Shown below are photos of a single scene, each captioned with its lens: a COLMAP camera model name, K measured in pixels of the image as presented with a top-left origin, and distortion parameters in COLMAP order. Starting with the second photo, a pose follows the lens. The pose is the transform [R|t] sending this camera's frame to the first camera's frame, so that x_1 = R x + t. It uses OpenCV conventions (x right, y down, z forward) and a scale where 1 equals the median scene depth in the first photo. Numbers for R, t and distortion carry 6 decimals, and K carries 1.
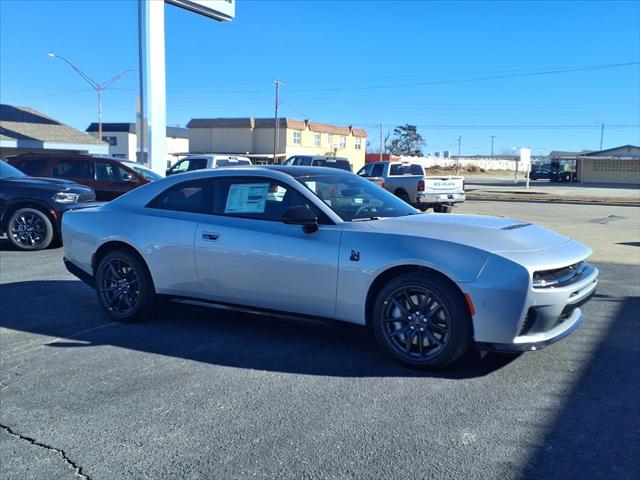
lens RADIAL K [[666.1, 0, 320.0], [0, 666.1, 240.0], [0, 0, 1]] dist [0.194225, -0.538465]
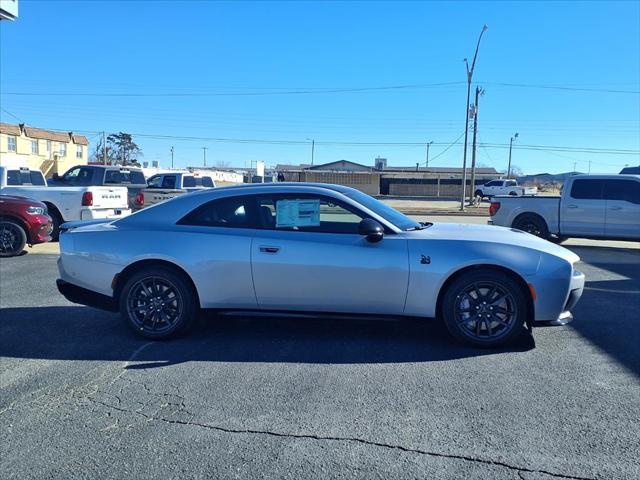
lens RADIAL K [[670.9, 0, 320.0], [0, 670.9, 240.0], [0, 0, 1]] dist [0.206596, -0.533342]
pose [[0.906248, -0.036378, 0.421179, -0.266705], [0.043003, 0.999055, -0.006240, -0.005211], [-0.420554, 0.023767, 0.906956, -0.004824]]
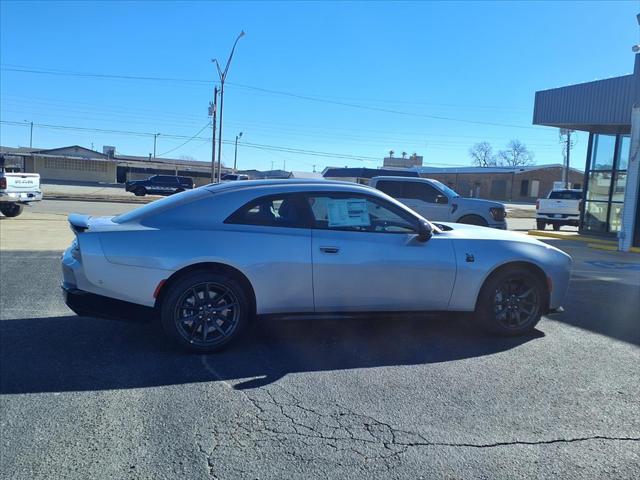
lens RADIAL K [[624.3, 0, 320.0], [0, 624.3, 240.0], [0, 0, 1]] dist [0.182150, -0.400146]
pose [[0.633348, -0.050441, 0.772222, -0.451193], [0.039626, 0.998678, 0.032733, -0.026242], [-0.772852, 0.009868, 0.634509, 0.196400]]
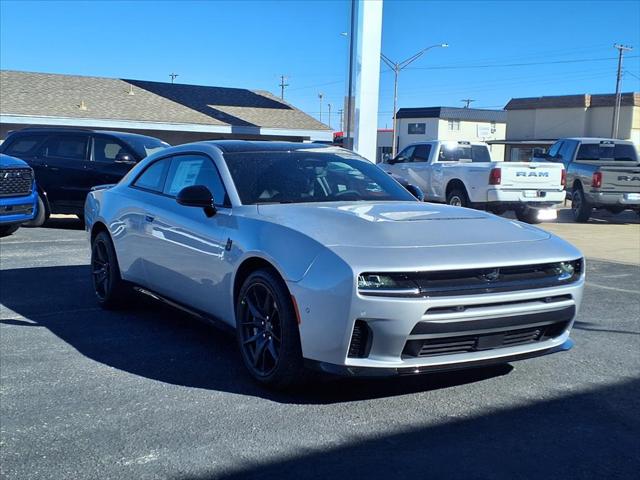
lens RADIAL K [[808.5, 0, 320.0], [0, 808.5, 240.0], [0, 0, 1]] dist [0.081876, -0.045424]
pose [[0.890196, 0.048925, -0.452942, 0.265690], [-0.053267, 0.998575, 0.003173, 0.003635], [0.452452, 0.021303, 0.891534, 0.065061]]
